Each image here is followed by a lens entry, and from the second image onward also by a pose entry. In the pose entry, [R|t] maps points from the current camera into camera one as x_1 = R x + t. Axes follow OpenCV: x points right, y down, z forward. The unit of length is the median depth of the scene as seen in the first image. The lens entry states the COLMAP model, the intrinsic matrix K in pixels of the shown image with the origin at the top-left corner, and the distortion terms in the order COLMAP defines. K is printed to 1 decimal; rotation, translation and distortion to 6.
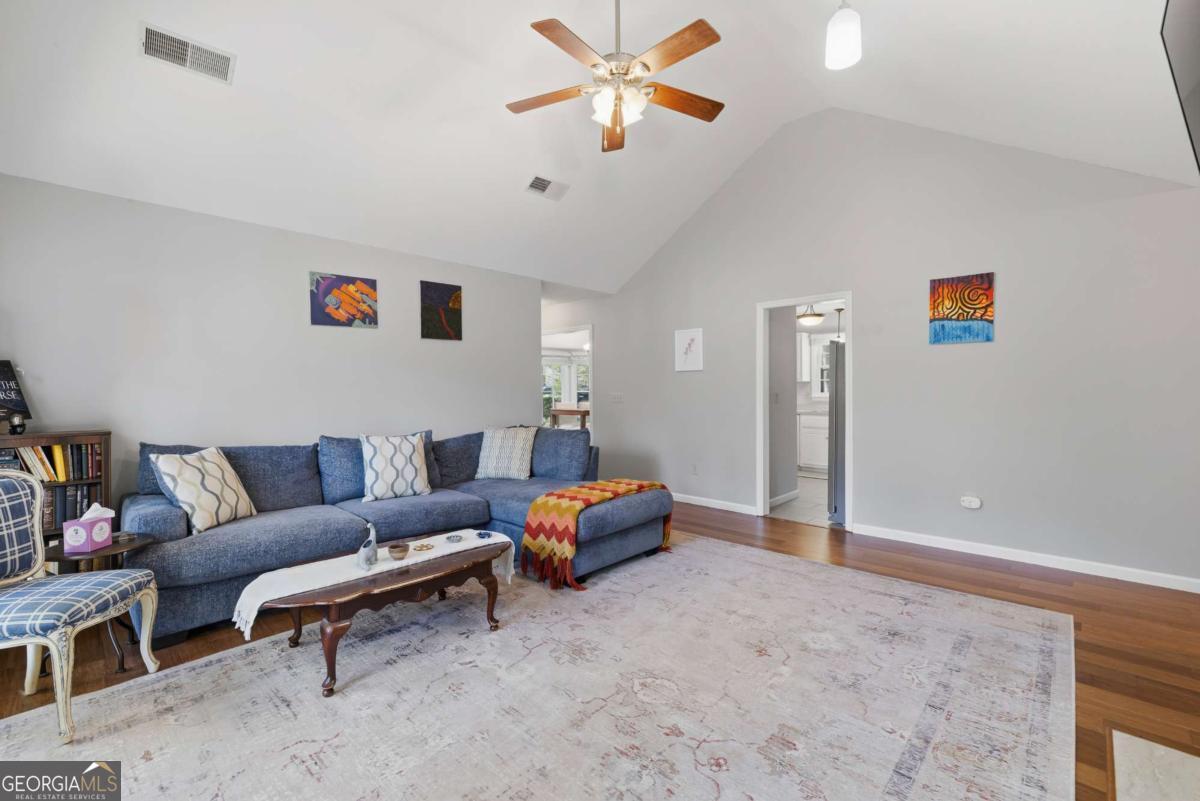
lens RADIAL K [[507.3, 0, 594.9], [0, 507.3, 396.4], [0, 0, 1]] dist [0.000951, 0.000087]
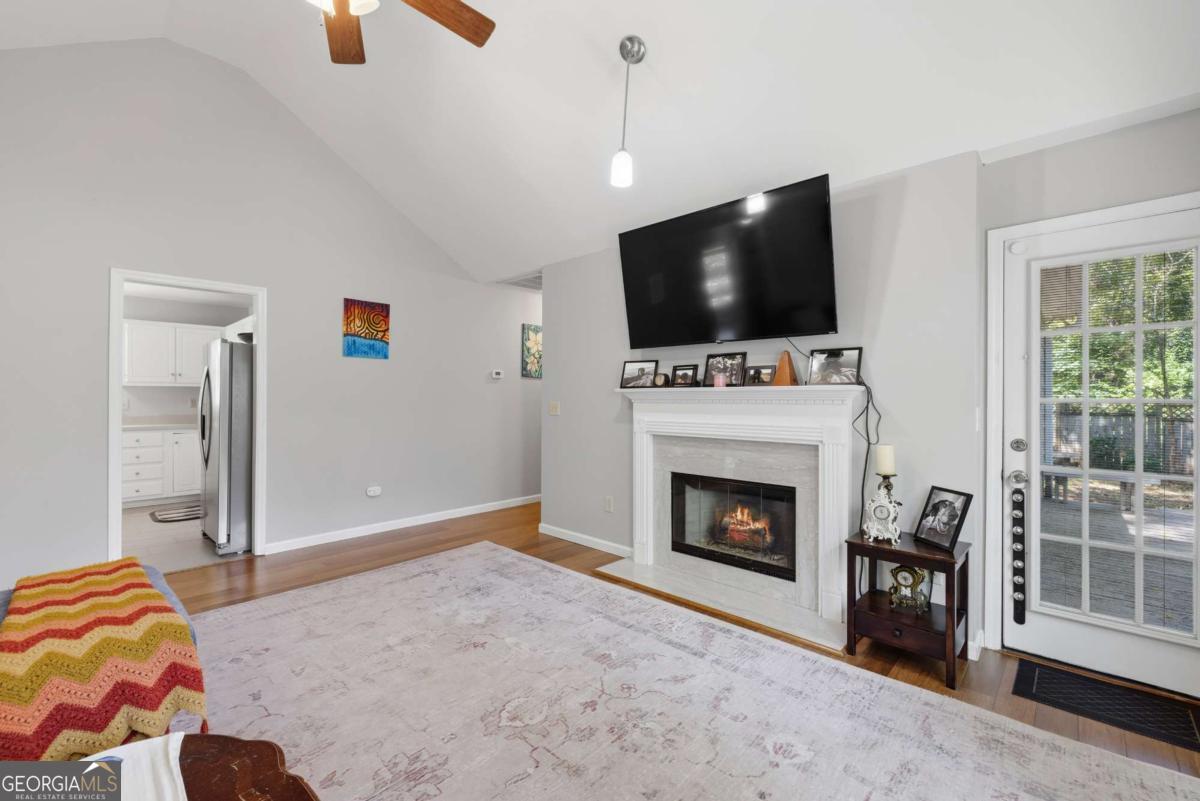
lens RADIAL K [[507.3, 0, 594.9], [0, 507.3, 398.0], [0, 0, 1]] dist [0.000951, 0.000087]
pose [[-0.004310, 0.003486, 0.999985, -0.603834], [0.010156, 0.999943, -0.003442, -0.003068], [-0.999939, 0.010141, -0.004345, 0.626907]]
